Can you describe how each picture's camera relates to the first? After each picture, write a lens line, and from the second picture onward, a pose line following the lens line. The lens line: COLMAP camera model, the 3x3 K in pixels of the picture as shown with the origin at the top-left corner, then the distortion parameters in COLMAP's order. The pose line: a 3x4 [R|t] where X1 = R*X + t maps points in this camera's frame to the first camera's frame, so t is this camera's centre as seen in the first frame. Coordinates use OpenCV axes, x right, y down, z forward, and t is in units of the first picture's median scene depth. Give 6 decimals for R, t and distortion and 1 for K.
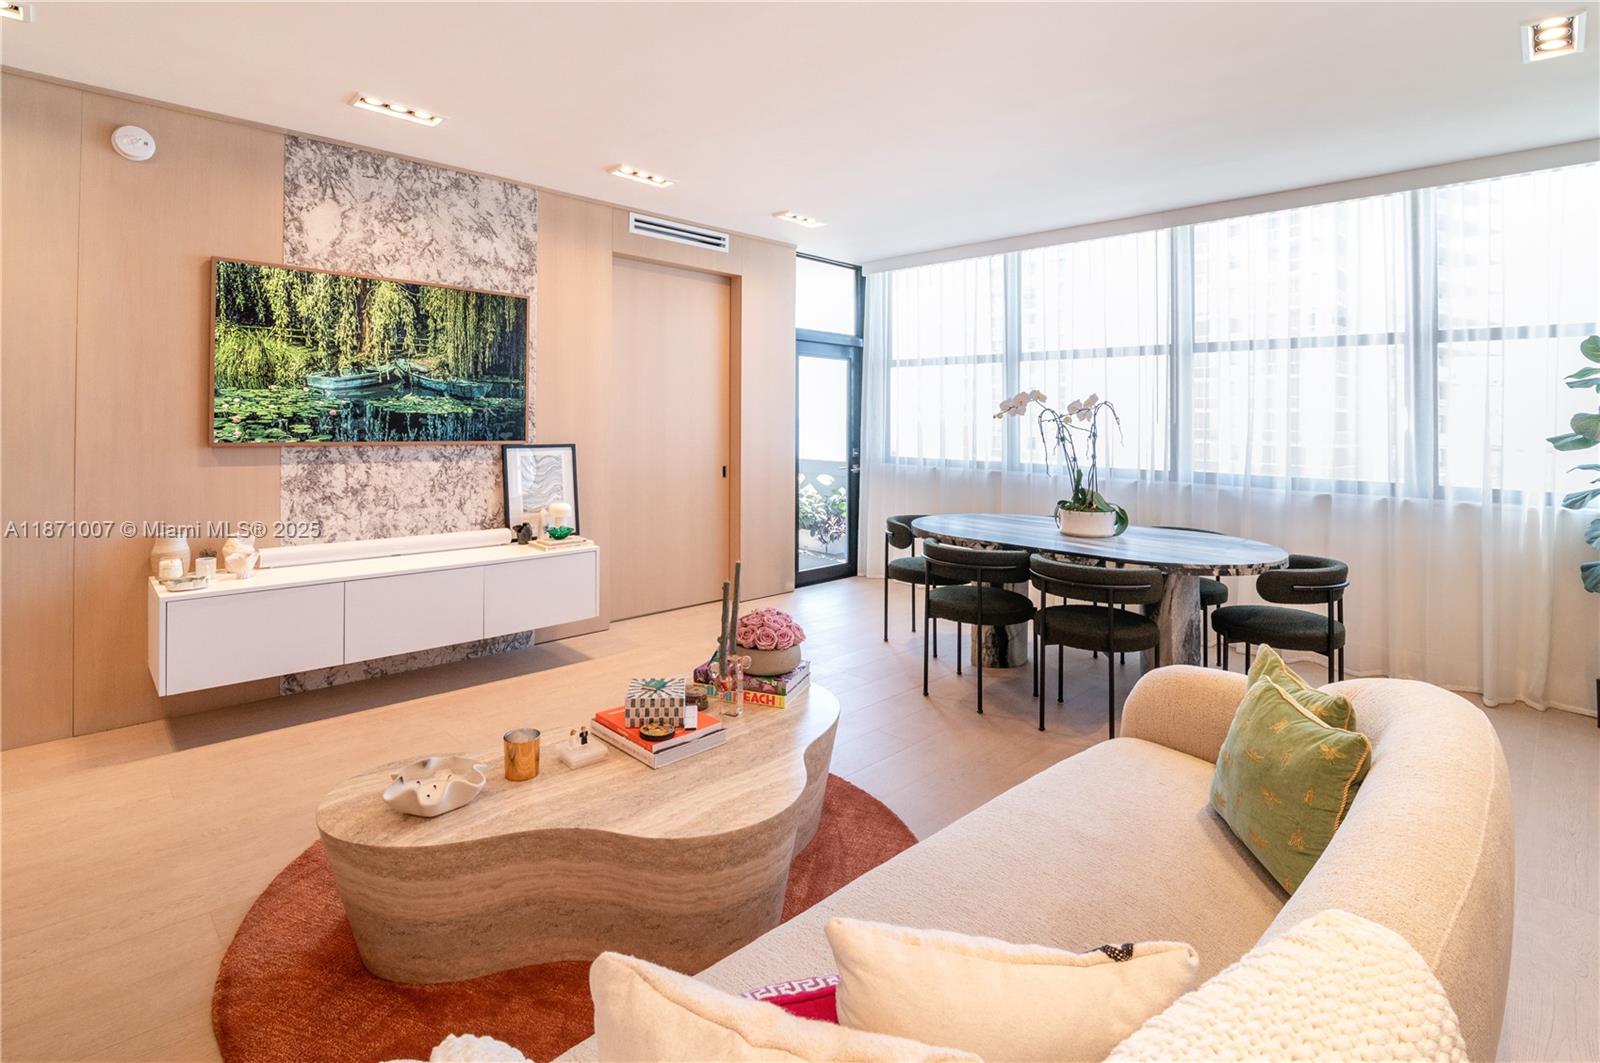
lens RADIAL K [[772.7, 0, 738.3], [0, 772.7, 409.5], [0, 0, 1]] dist [-0.008608, 0.000276]
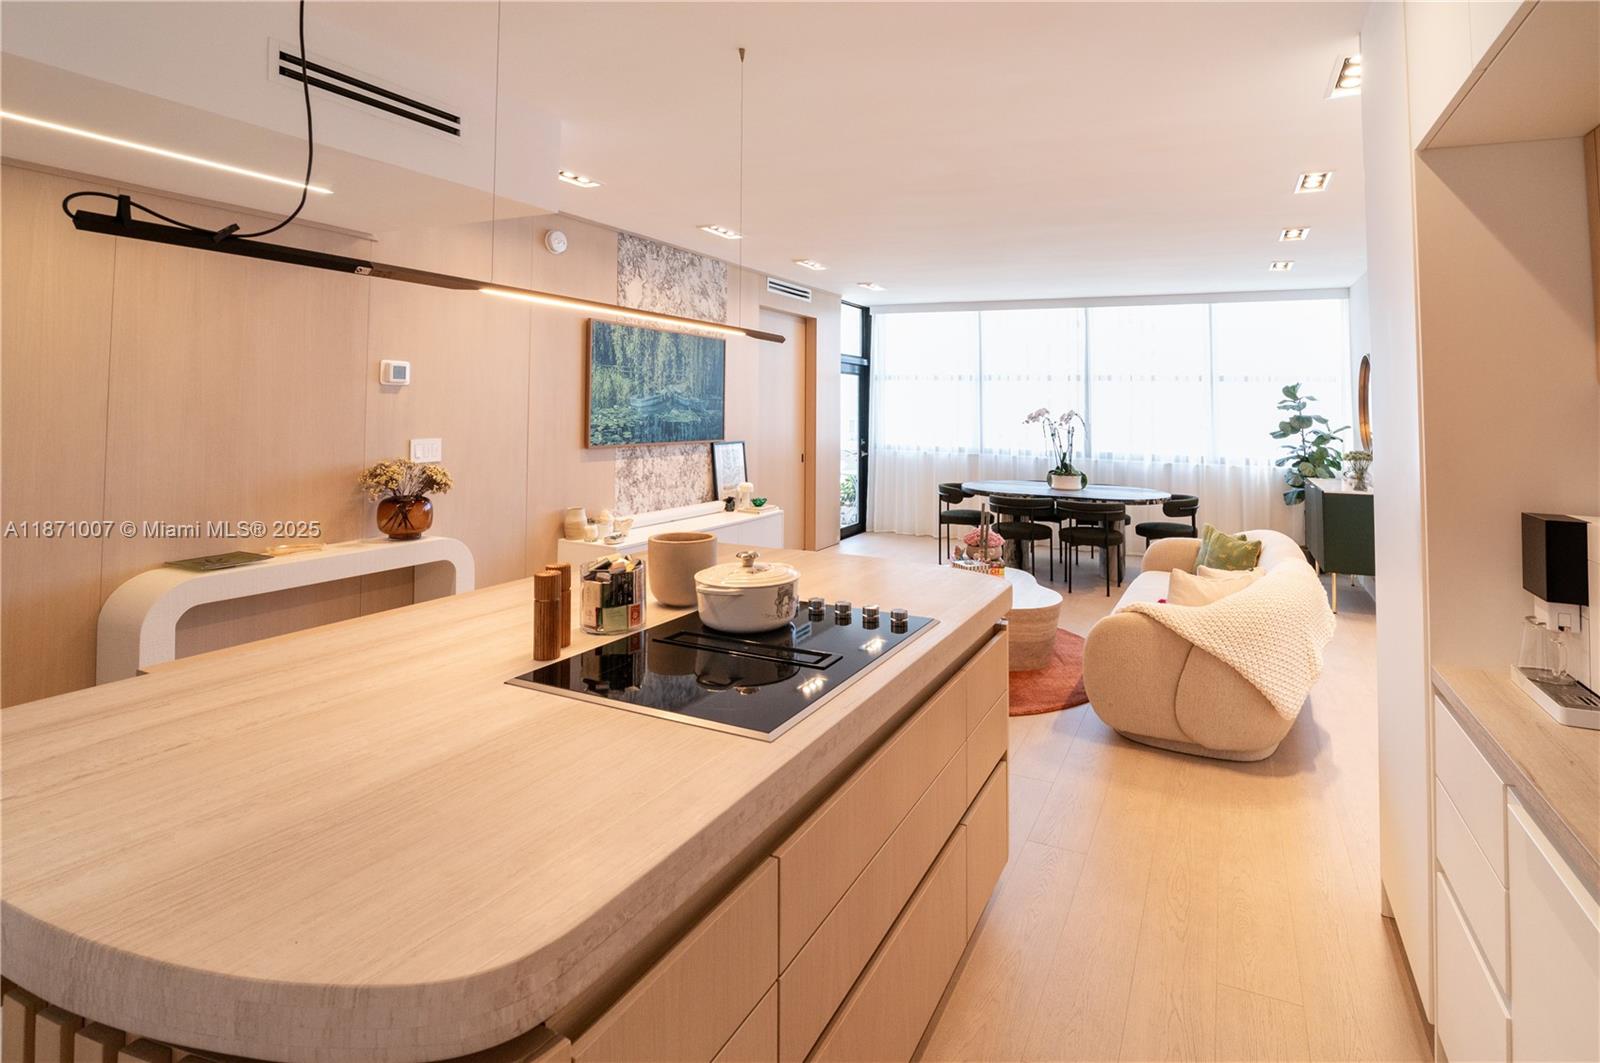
lens RADIAL K [[810.5, 0, 790.2], [0, 810.5, 369.1], [0, 0, 1]] dist [-0.002406, -0.001027]
pose [[0.939368, 0.015210, 0.342574, -0.745368], [-0.006075, 0.999597, -0.027722, -0.054038], [-0.342858, 0.023960, 0.939082, -0.504076]]
